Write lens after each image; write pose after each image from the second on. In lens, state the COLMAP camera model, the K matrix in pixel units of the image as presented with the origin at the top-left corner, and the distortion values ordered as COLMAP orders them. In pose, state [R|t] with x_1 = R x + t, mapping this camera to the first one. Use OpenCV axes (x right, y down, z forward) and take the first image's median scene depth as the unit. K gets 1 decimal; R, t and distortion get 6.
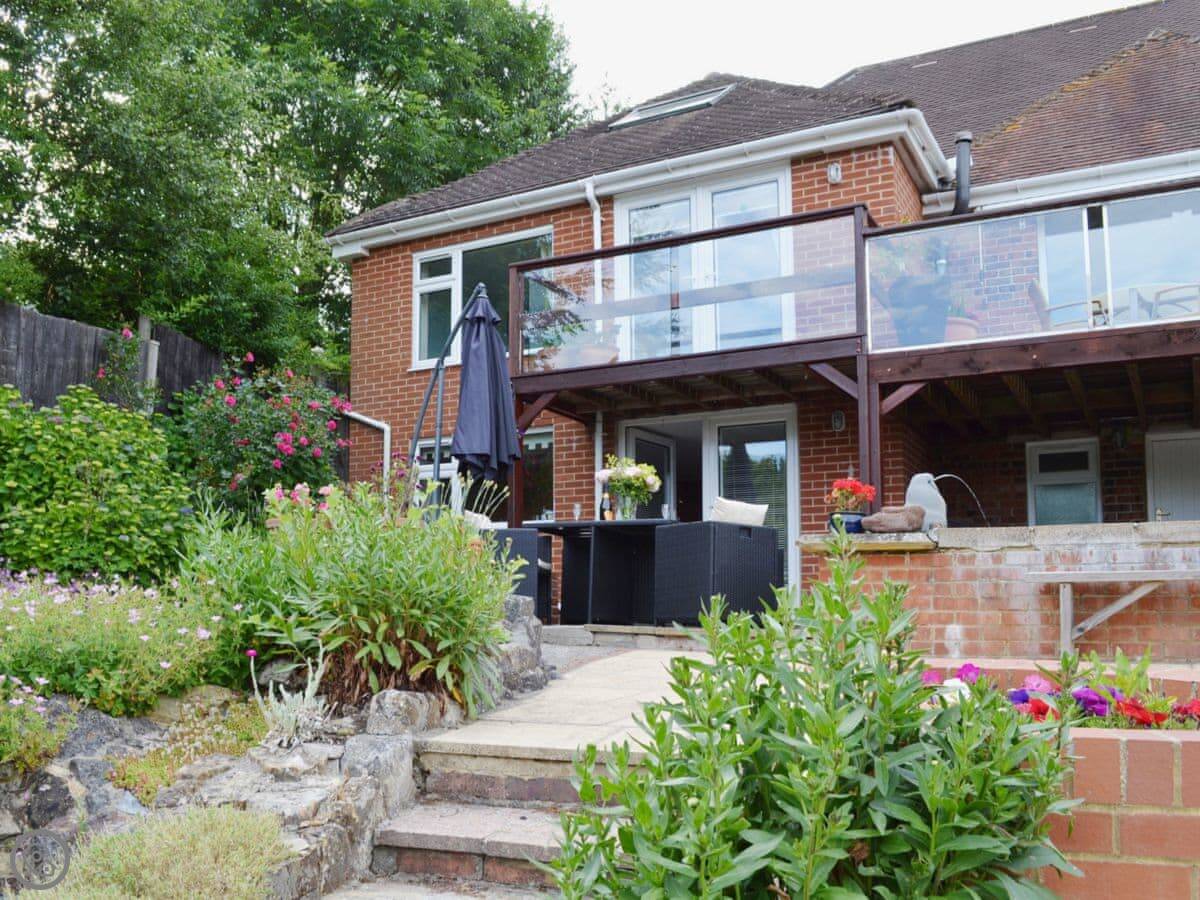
lens RADIAL K [[1030.8, 0, 600.0], [0, 1030.8, 450.0], [0, 0, 1]] dist [0.721596, 0.001472]
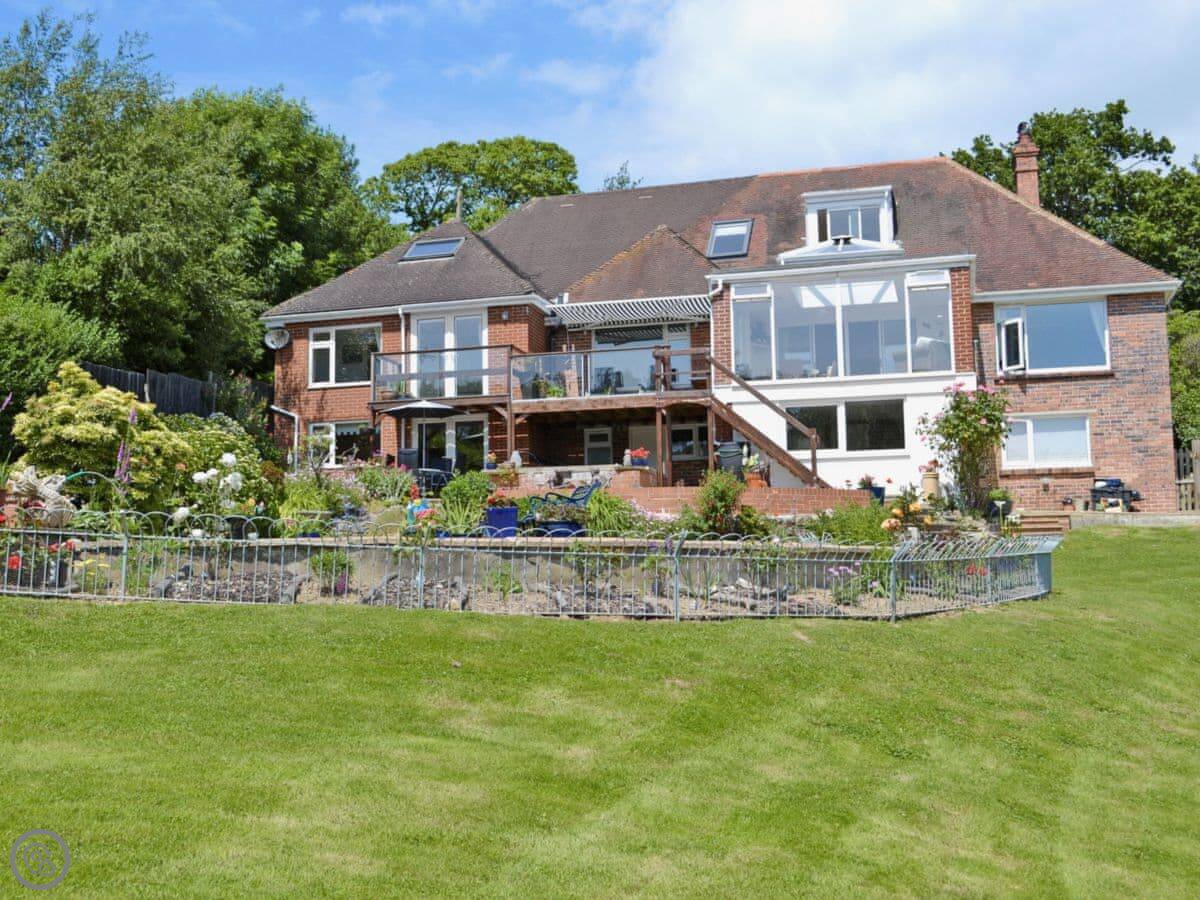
lens RADIAL K [[1109.6, 0, 600.0], [0, 1109.6, 450.0], [0, 0, 1]] dist [0.015528, 0.008857]
pose [[0.985572, 0.003670, 0.169214, 0.010162], [-0.014855, 0.997782, 0.064884, -0.110234], [-0.168601, -0.066462, 0.983441, -1.235804]]
